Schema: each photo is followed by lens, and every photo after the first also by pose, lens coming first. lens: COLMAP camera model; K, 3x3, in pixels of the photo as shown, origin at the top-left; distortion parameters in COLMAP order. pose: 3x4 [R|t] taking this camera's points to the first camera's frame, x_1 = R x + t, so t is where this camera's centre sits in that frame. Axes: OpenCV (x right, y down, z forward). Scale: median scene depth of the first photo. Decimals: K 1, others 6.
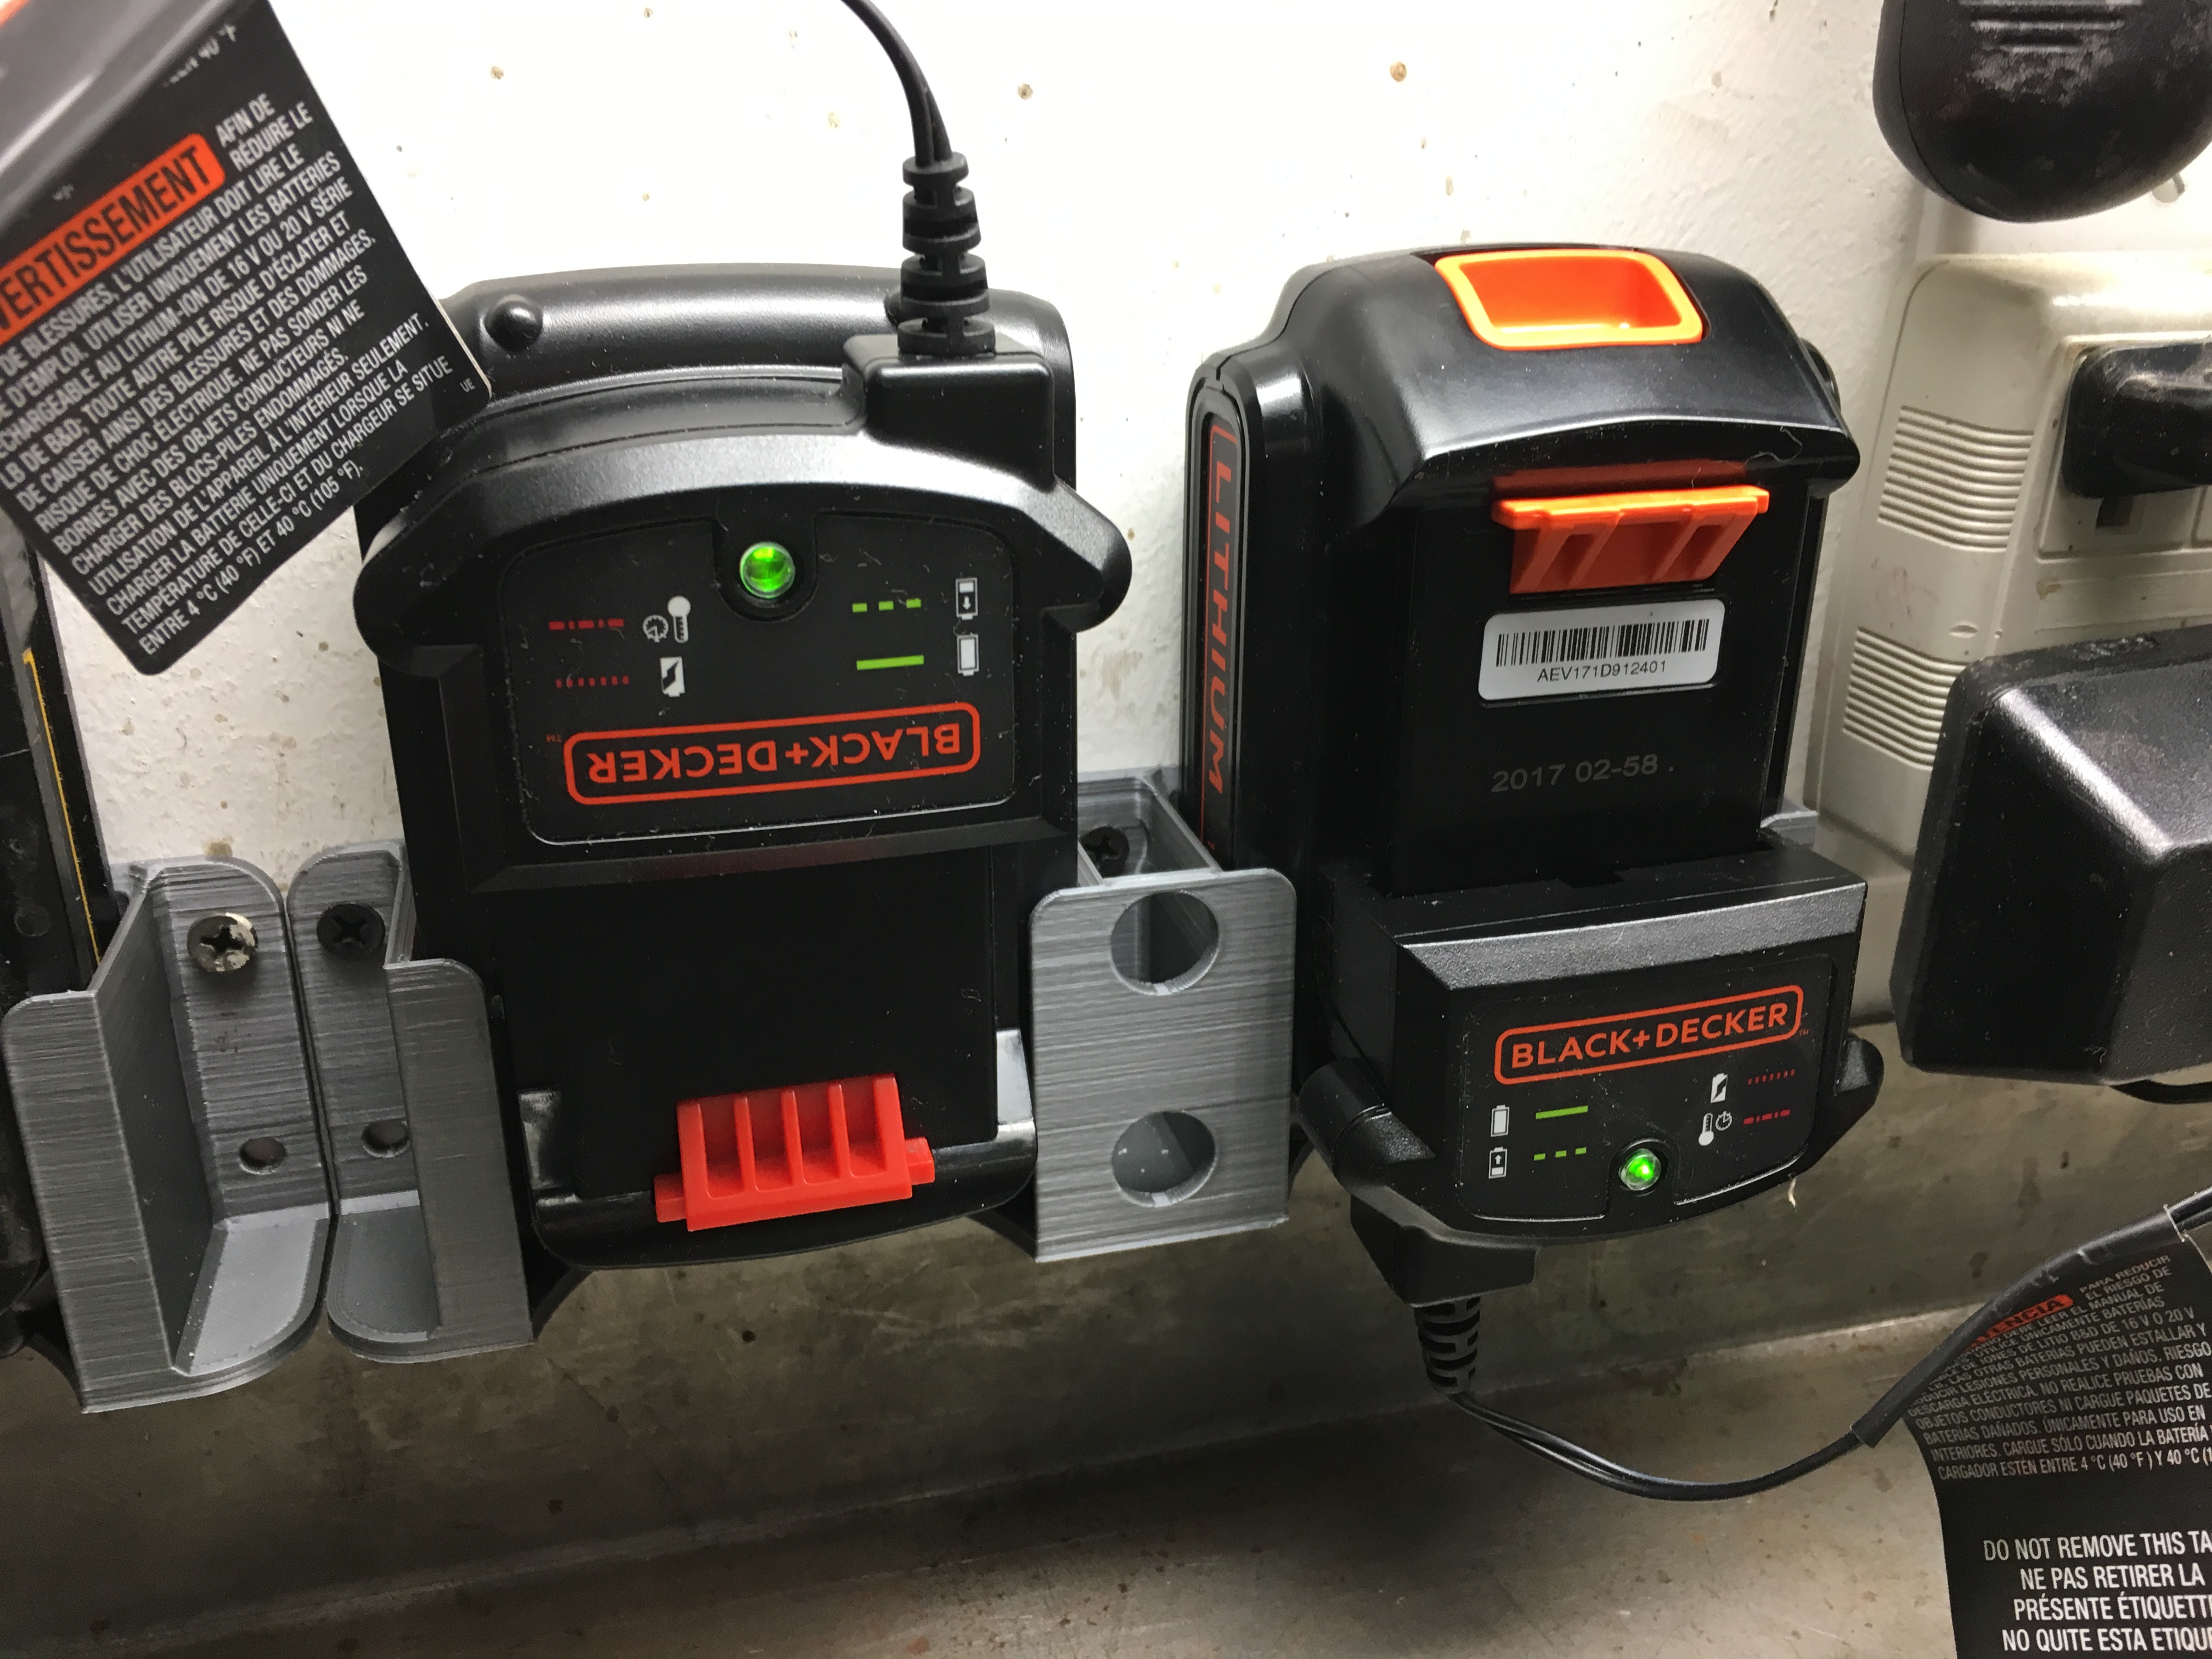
lens RADIAL K [[1957.1, 0, 1106.0], [0, 1957.1, 829.5], [0, 0, 1]] dist [0.093393, -0.160578]
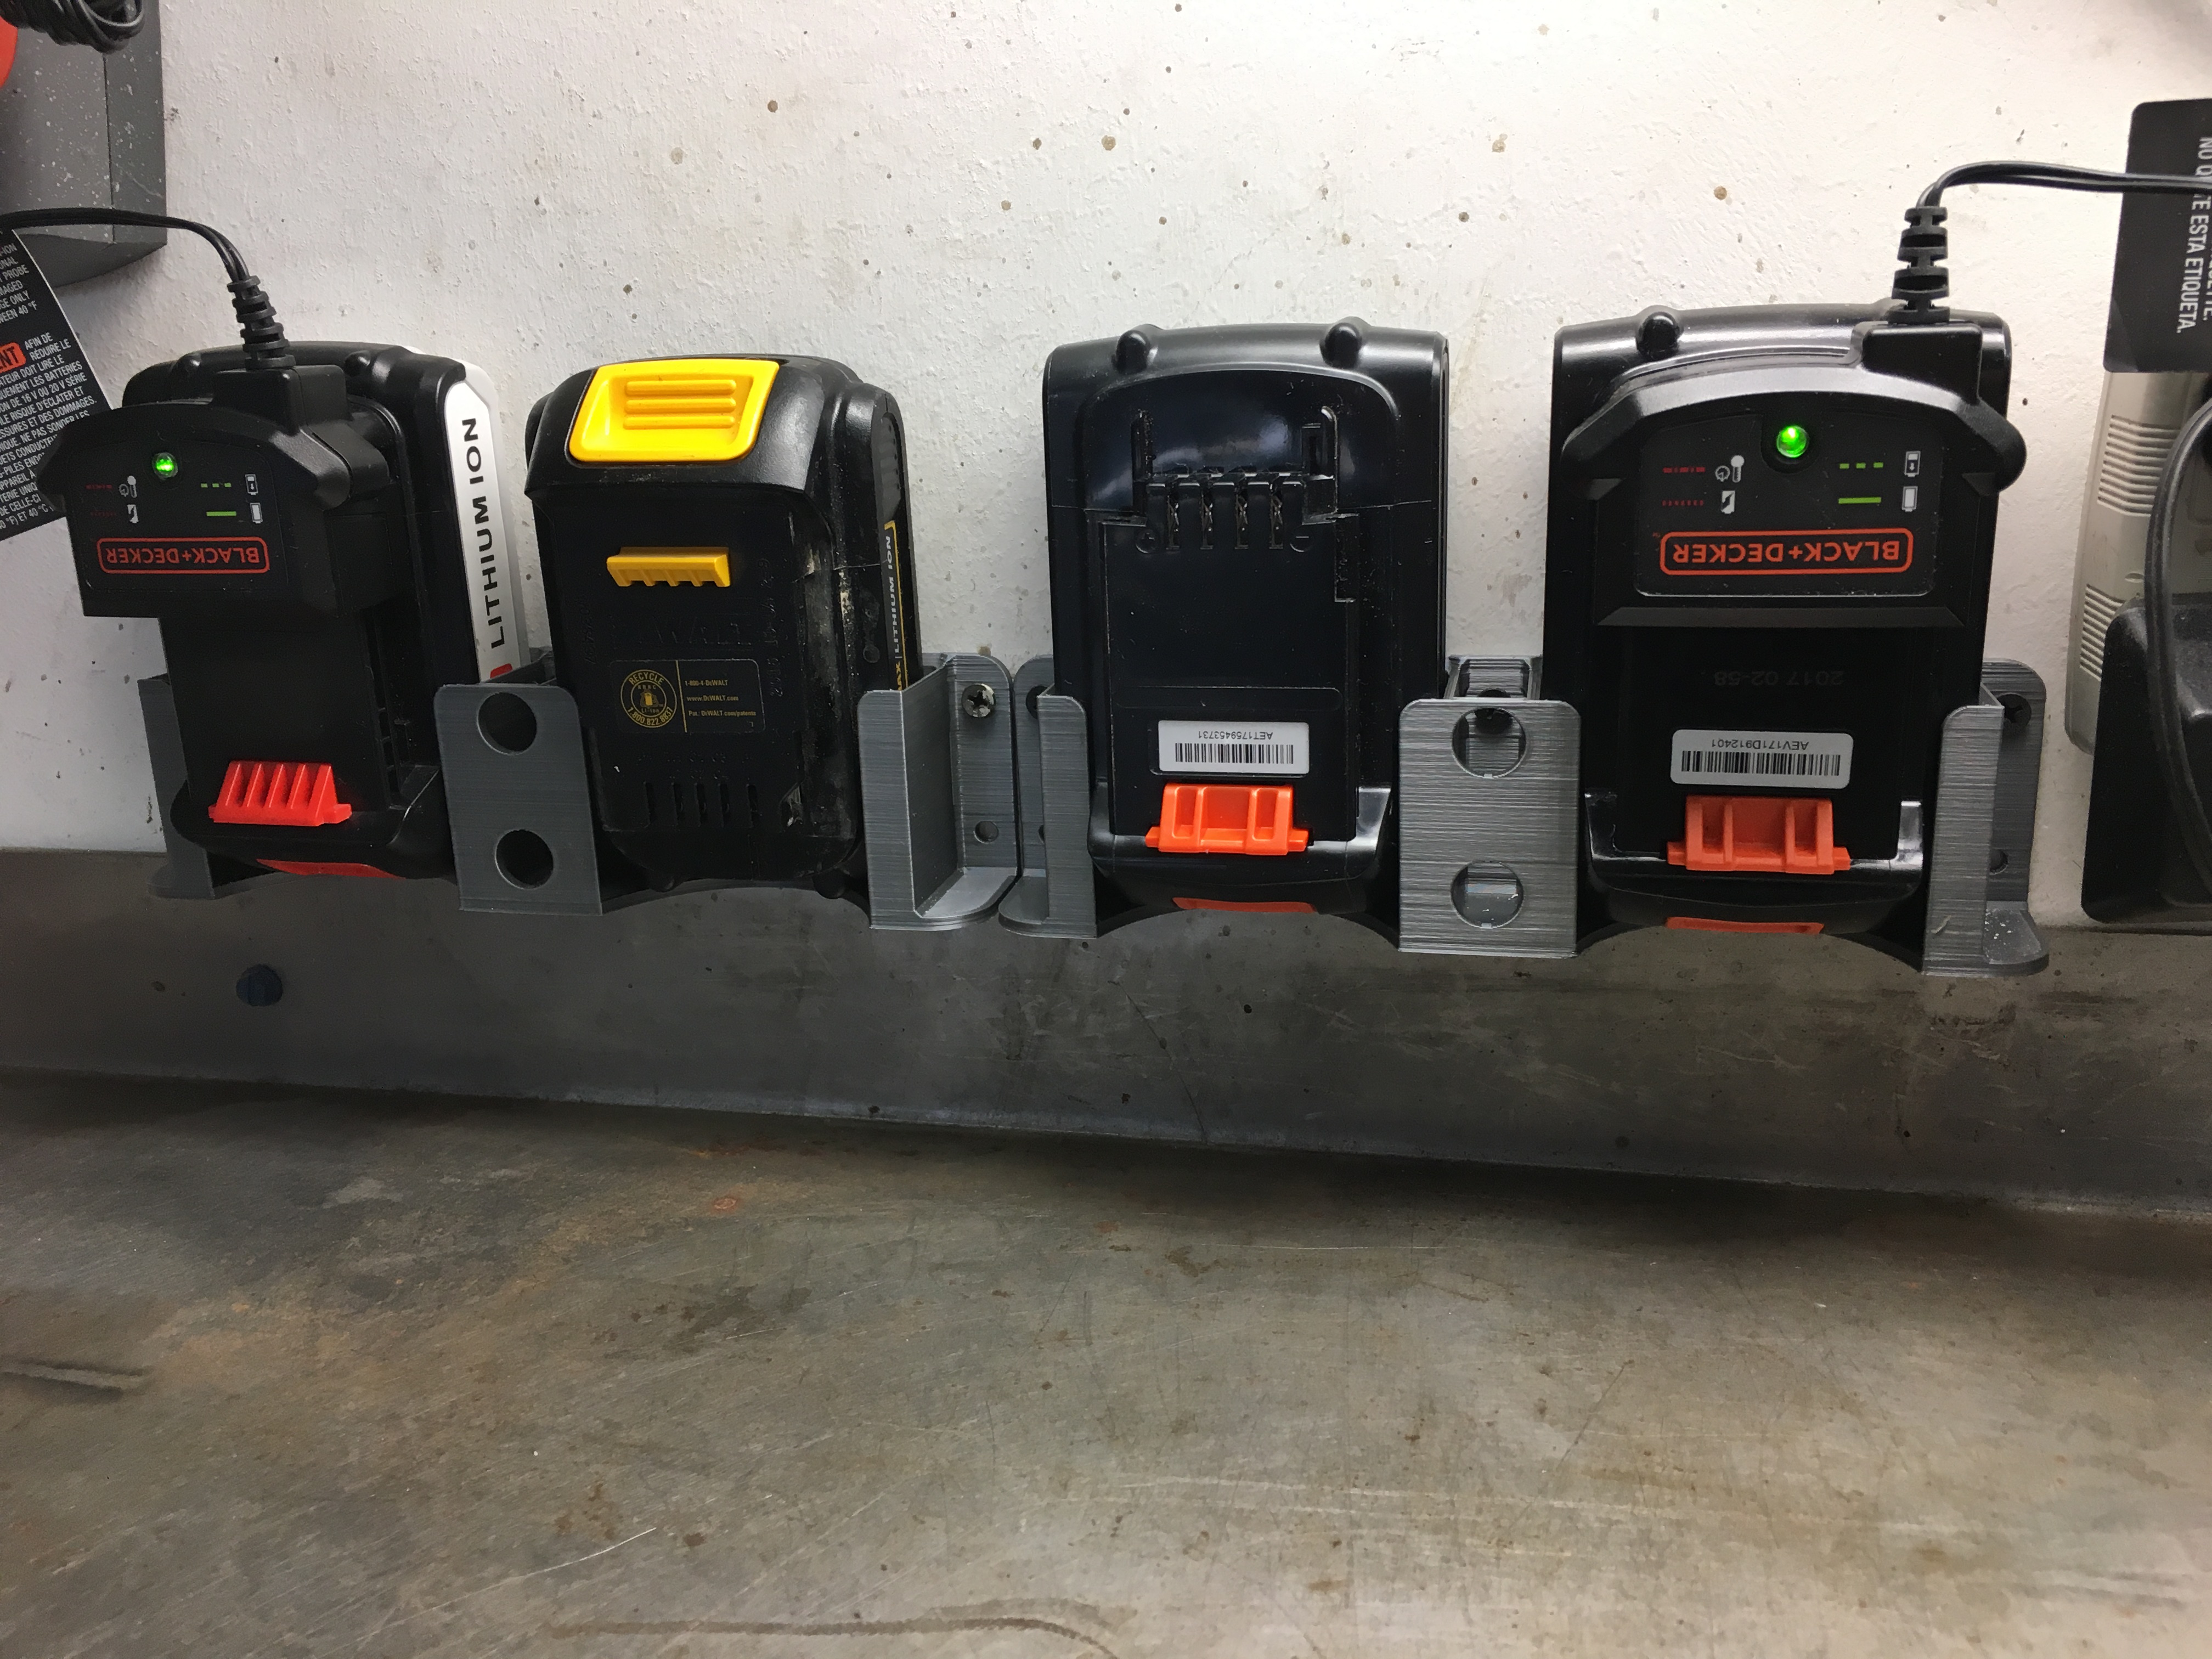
lens RADIAL K [[1957.1, 0, 1106.0], [0, 1957.1, 829.5], [0, 0, 1]] dist [0.093393, -0.160578]
pose [[0.880860, 0.094245, -0.463900, 0.477560], [-0.142163, 0.987412, -0.069340, 0.269177], [0.451526, 0.127029, 0.883169, -0.491870]]
